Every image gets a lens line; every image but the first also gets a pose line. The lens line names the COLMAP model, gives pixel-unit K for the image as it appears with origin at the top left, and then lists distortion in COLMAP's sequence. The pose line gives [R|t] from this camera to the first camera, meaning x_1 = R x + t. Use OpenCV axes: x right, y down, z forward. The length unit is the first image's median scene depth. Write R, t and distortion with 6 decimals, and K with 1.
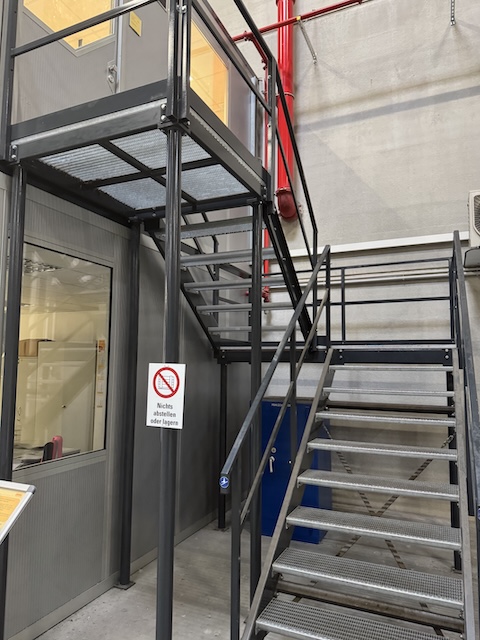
lens RADIAL K [[452.1, 0, 240.0], [0, 452.1, 320.0], [0, 0, 1]] dist [0.021986, -0.025584]
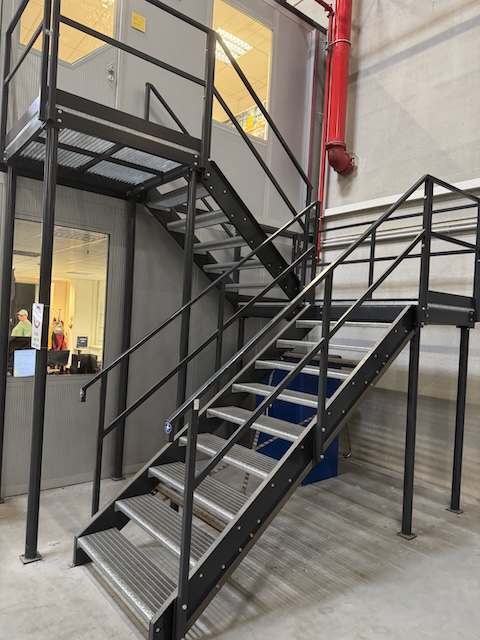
lens RADIAL K [[452.1, 0, 240.0], [0, 452.1, 320.0], [0, 0, 1]] dist [0.021986, -0.025584]
pose [[0.896688, 0.037382, -0.441082, 0.374023], [-0.001665, 0.996706, 0.081086, 0.011733], [0.442660, -0.071975, 0.893796, 0.008961]]
